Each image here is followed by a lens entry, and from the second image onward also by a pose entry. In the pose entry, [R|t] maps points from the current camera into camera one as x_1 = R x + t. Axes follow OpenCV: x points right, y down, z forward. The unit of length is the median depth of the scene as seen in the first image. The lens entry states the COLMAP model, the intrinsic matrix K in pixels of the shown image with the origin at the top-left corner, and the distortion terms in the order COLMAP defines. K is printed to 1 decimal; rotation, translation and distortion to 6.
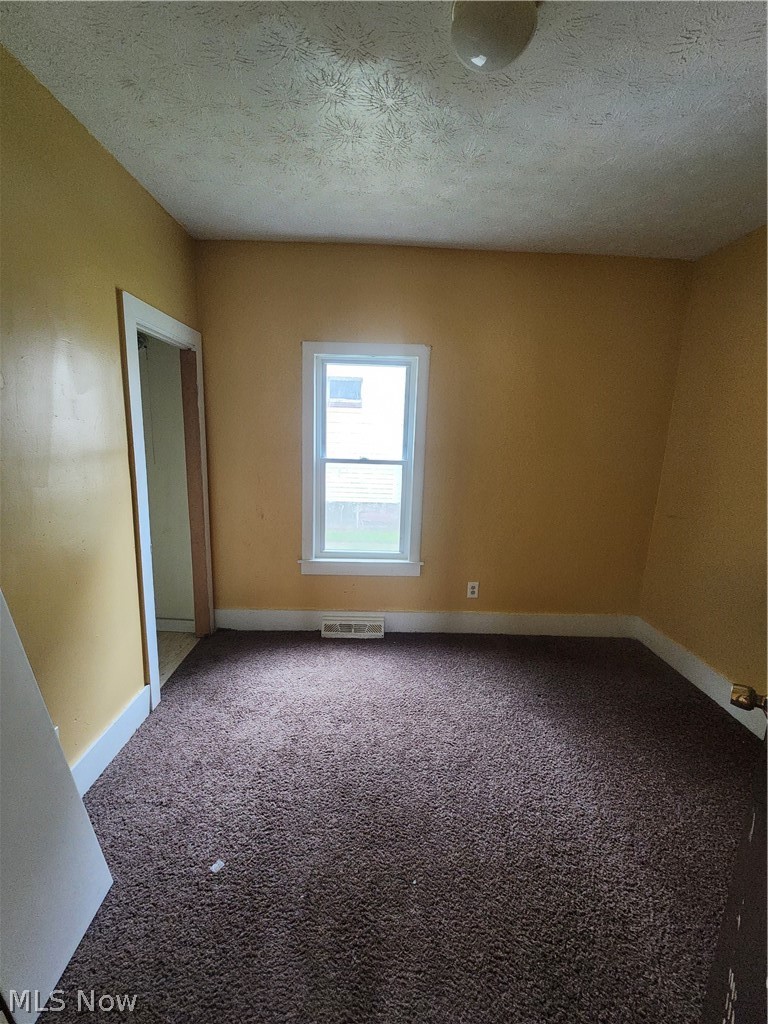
lens RADIAL K [[421.2, 0, 386.2], [0, 421.2, 509.9], [0, 0, 1]] dist [0.002451, 0.000212]
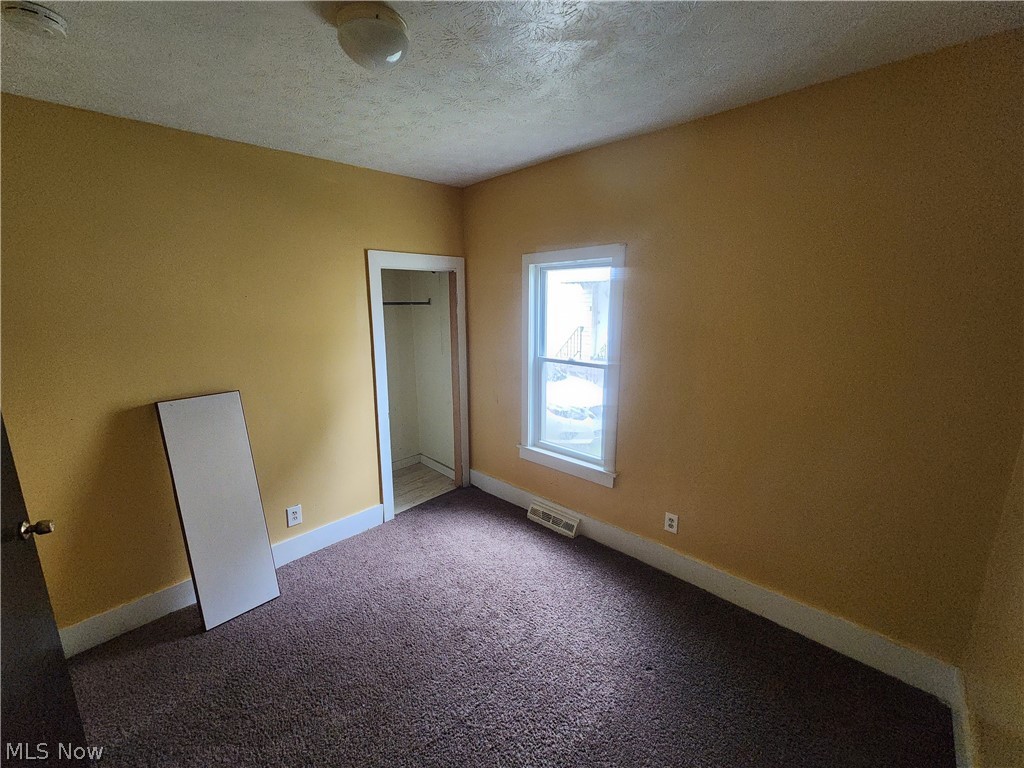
lens RADIAL K [[421.2, 0, 518.1], [0, 421.2, 385.5], [0, 0, 1]] dist [0.002451, 0.000212]
pose [[0.709368, 0.110621, -0.696104, 0.566377], [-0.106285, 0.993102, 0.049509, -0.095928], [0.696779, 0.038865, 0.716232, 0.176021]]
